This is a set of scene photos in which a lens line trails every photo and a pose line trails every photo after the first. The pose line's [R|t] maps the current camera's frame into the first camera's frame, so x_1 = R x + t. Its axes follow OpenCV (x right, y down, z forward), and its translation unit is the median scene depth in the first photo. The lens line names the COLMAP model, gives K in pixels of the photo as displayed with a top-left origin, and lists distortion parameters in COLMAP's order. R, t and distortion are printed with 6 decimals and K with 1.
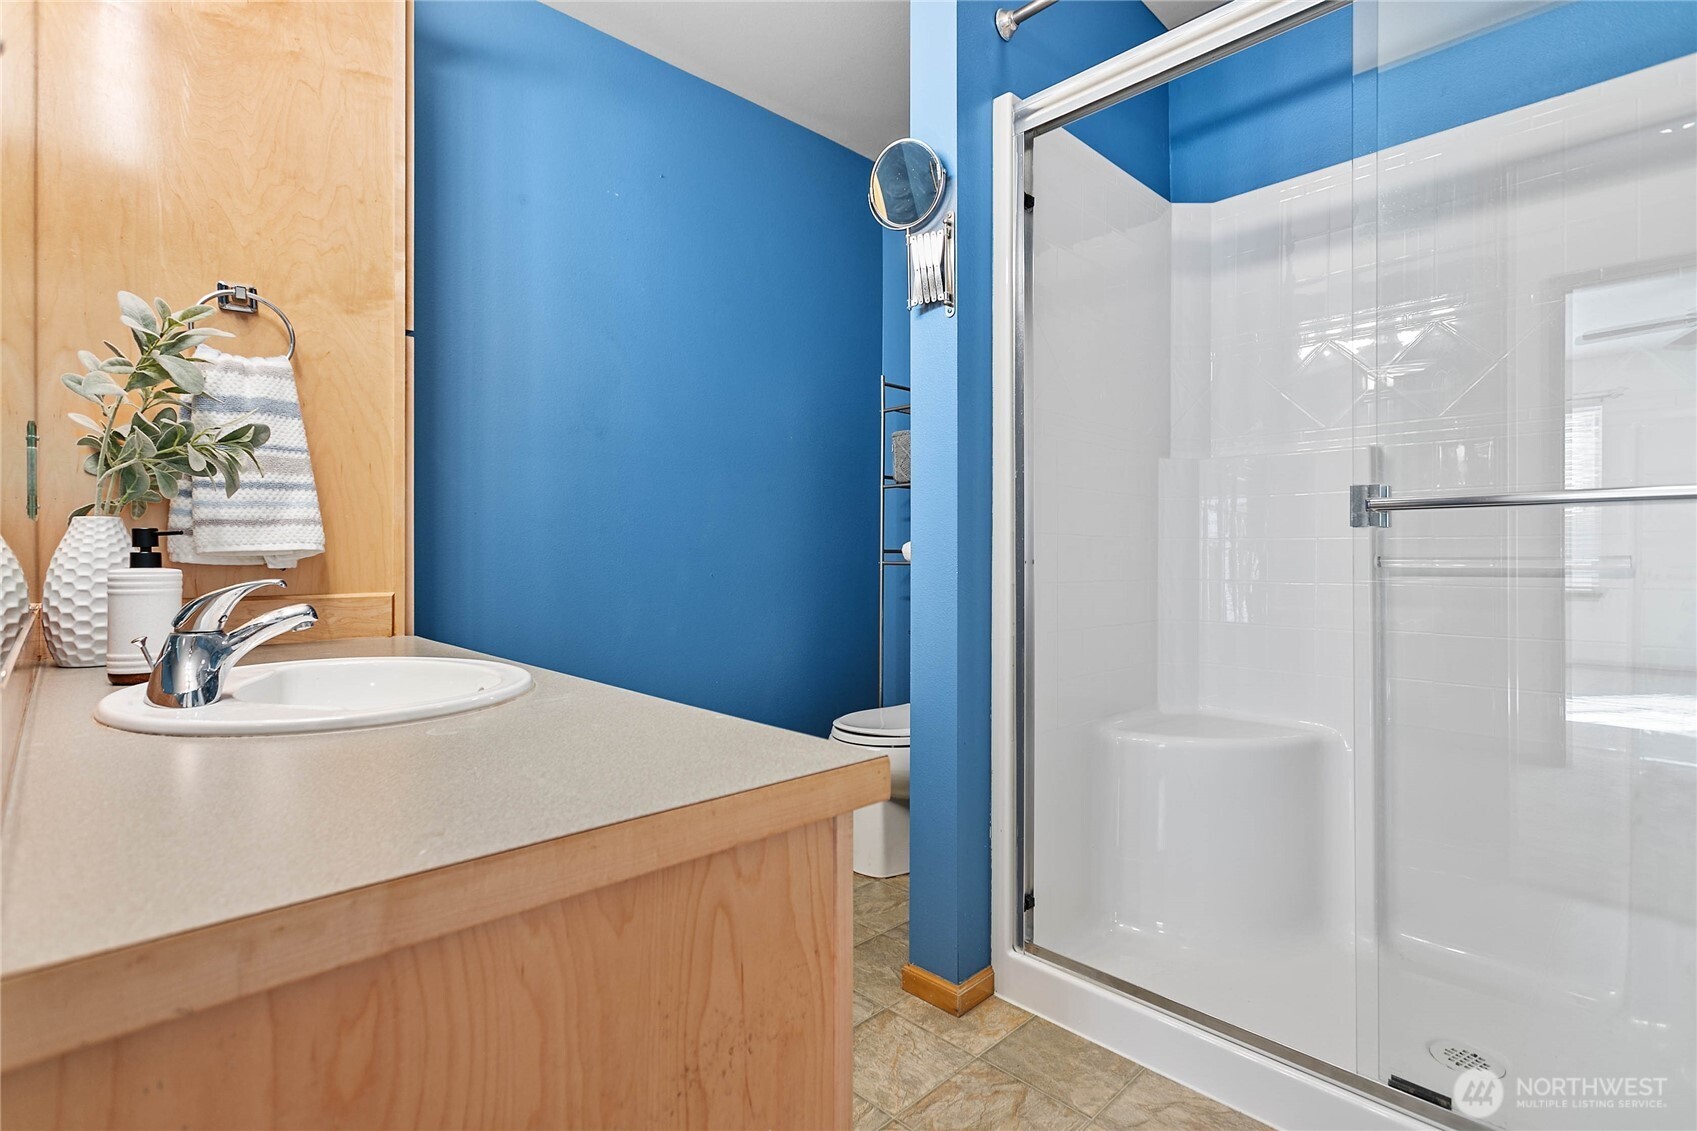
lens RADIAL K [[802.1, 0, 852.3], [0, 802.1, 552.3], [0, 0, 1]] dist [-0.001476, 0.003864]
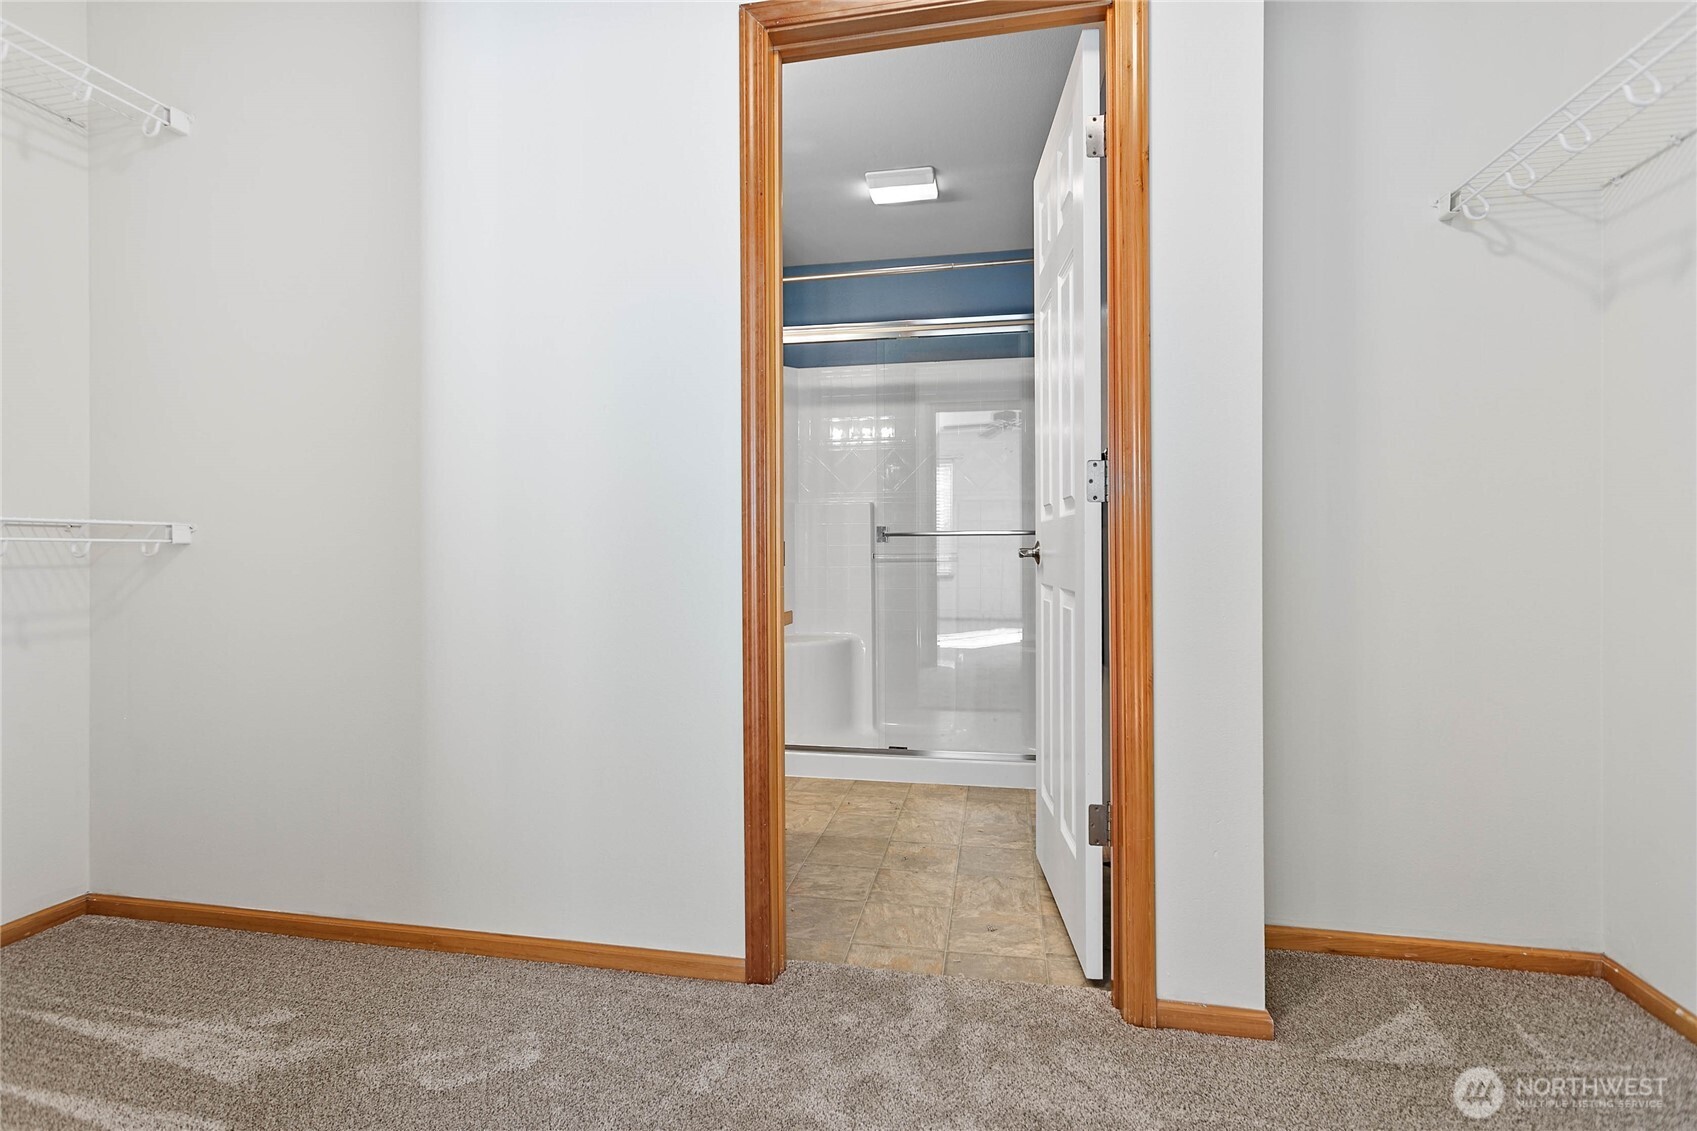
lens RADIAL K [[802.1, 0, 844.6], [0, 802.1, 561.0], [0, 0, 1]] dist [-0.001476, 0.003864]
pose [[0.818073, -0.011373, 0.575002, -0.257827], [0.002149, 0.999858, 0.016718, -0.003991], [-0.575111, -0.012441, 0.817981, -0.286605]]
